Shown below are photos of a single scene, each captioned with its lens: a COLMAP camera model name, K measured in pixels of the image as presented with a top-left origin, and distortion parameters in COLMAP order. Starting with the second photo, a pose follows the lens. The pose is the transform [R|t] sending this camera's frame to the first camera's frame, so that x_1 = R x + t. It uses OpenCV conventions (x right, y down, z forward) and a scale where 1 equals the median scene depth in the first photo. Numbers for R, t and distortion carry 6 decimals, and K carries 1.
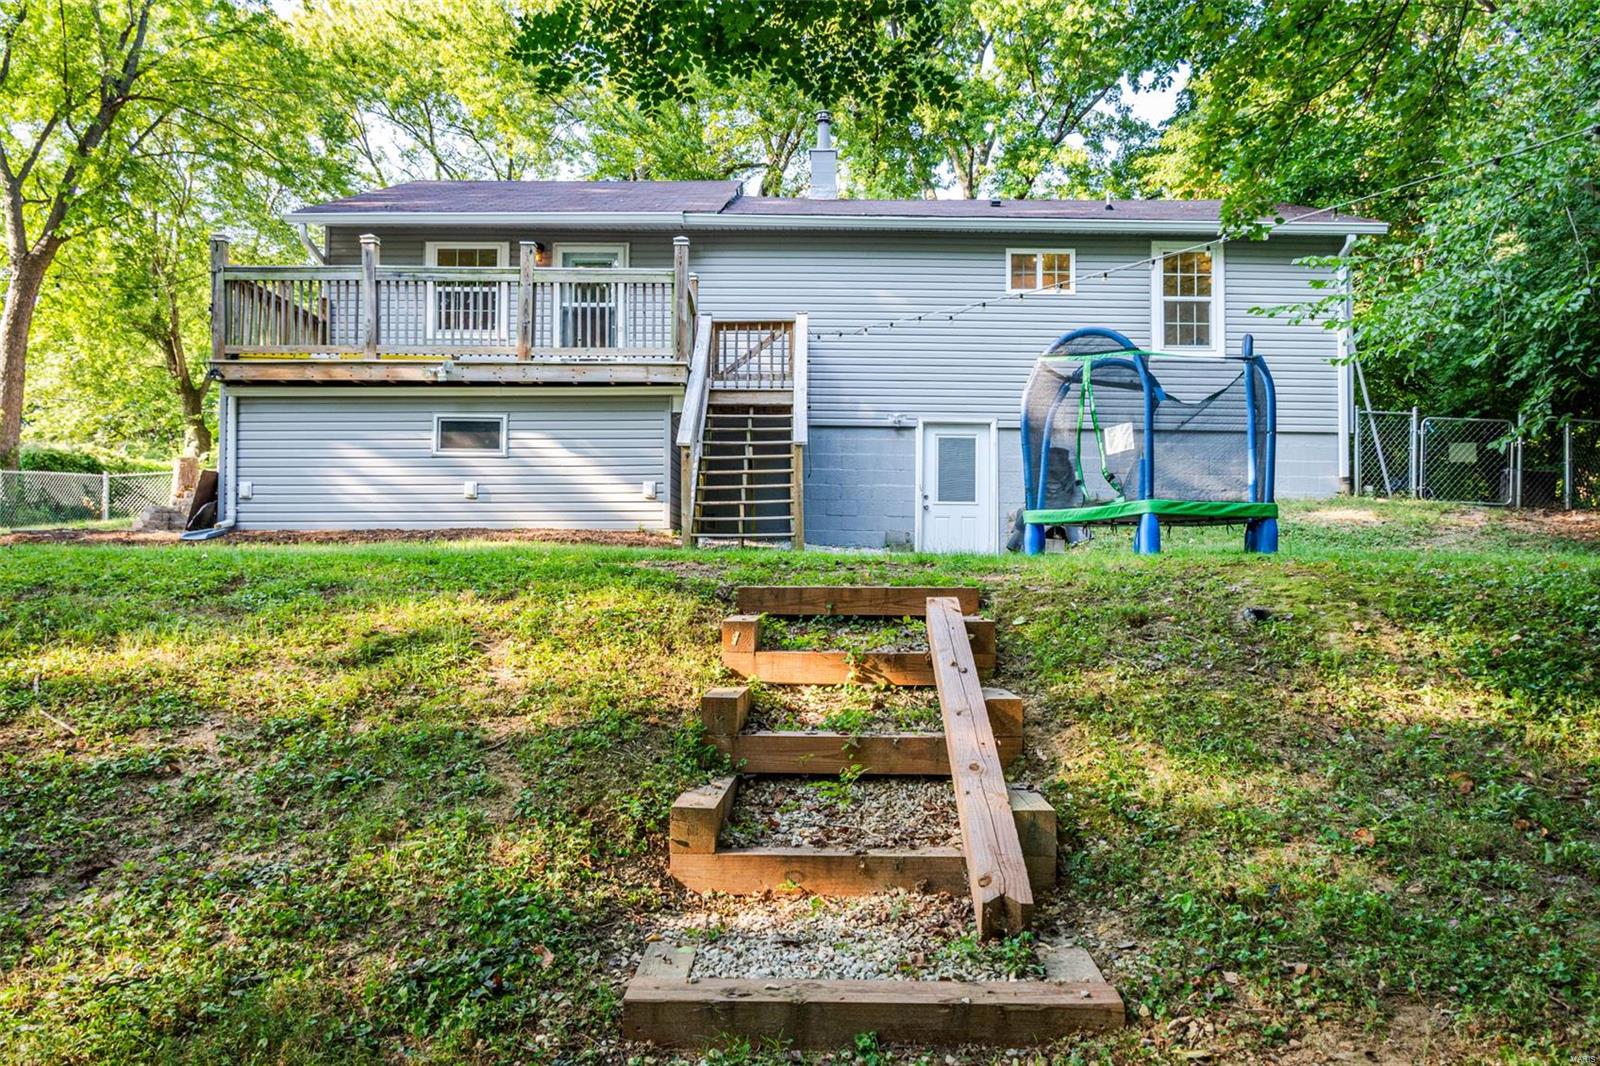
lens RADIAL K [[1184.7, 0, 800.0], [0, 1184.7, 533.0], [0, 0, 1]] dist [-0.006818, -0.002800]
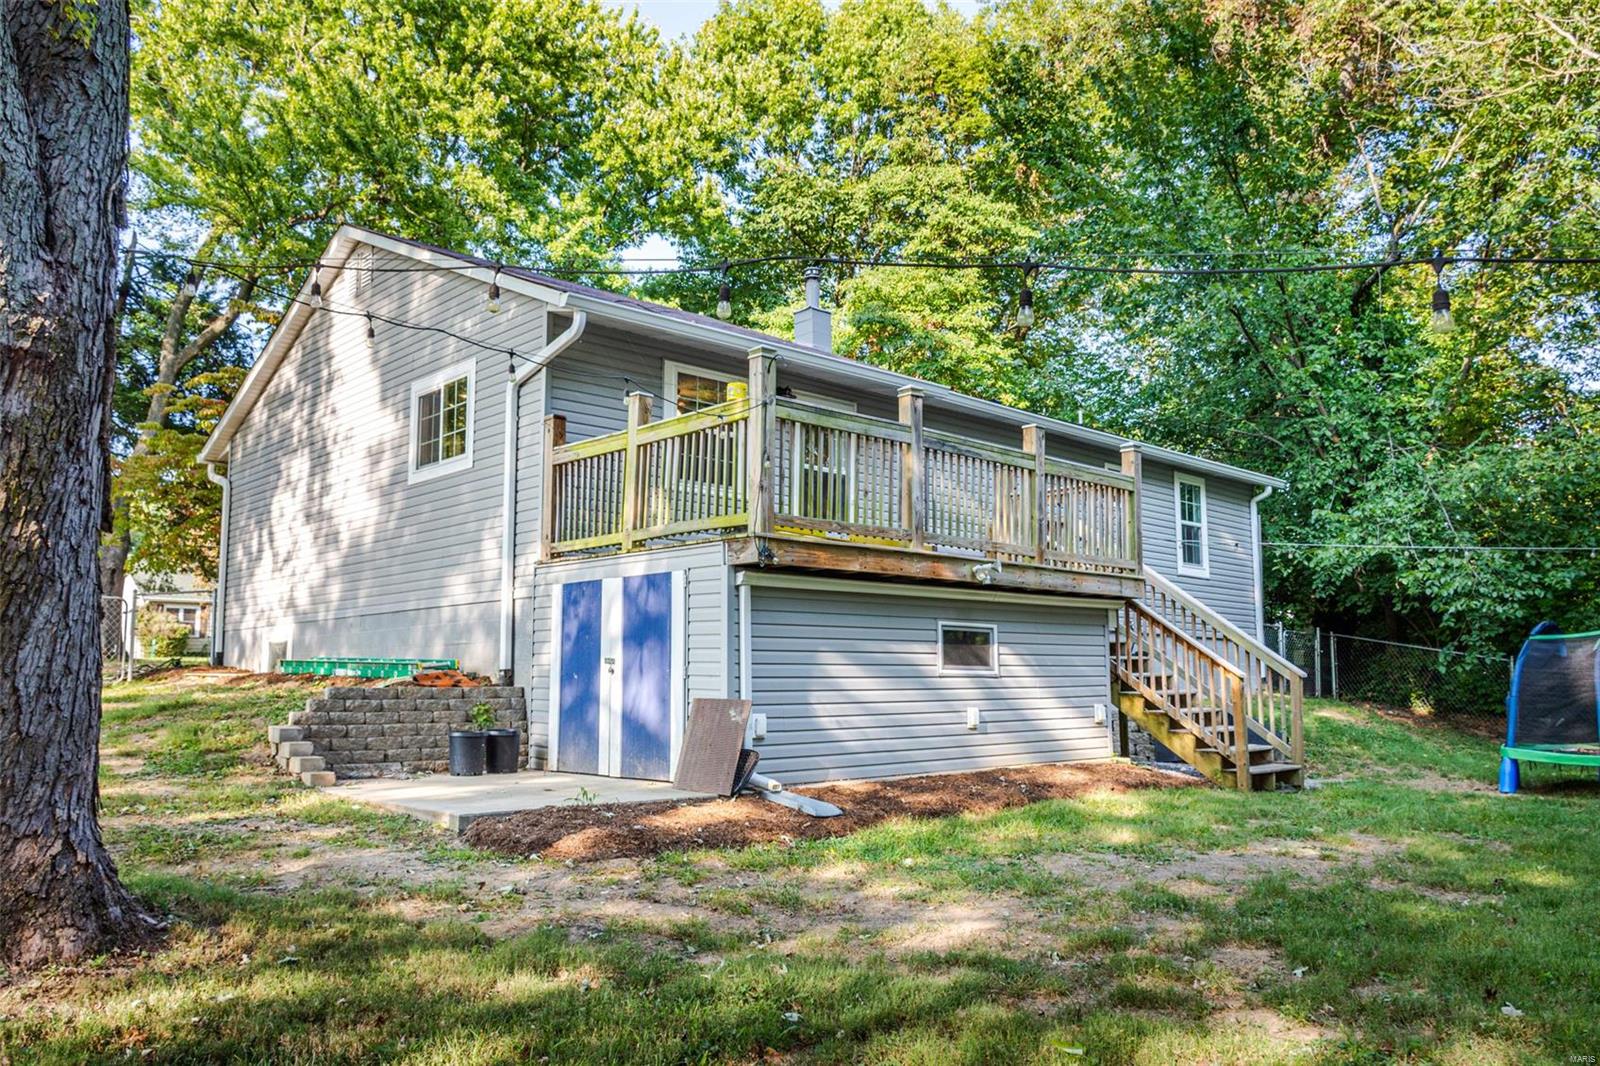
lens RADIAL K [[1184.7, 0, 800.0], [0, 1184.7, 533.0], [0, 0, 1]] dist [-0.006818, -0.002800]
pose [[0.731616, 0.079532, 0.677061, -0.772870], [-0.018102, 0.995088, -0.097329, -0.068666], [-0.681476, 0.058951, 0.729462, 0.417009]]
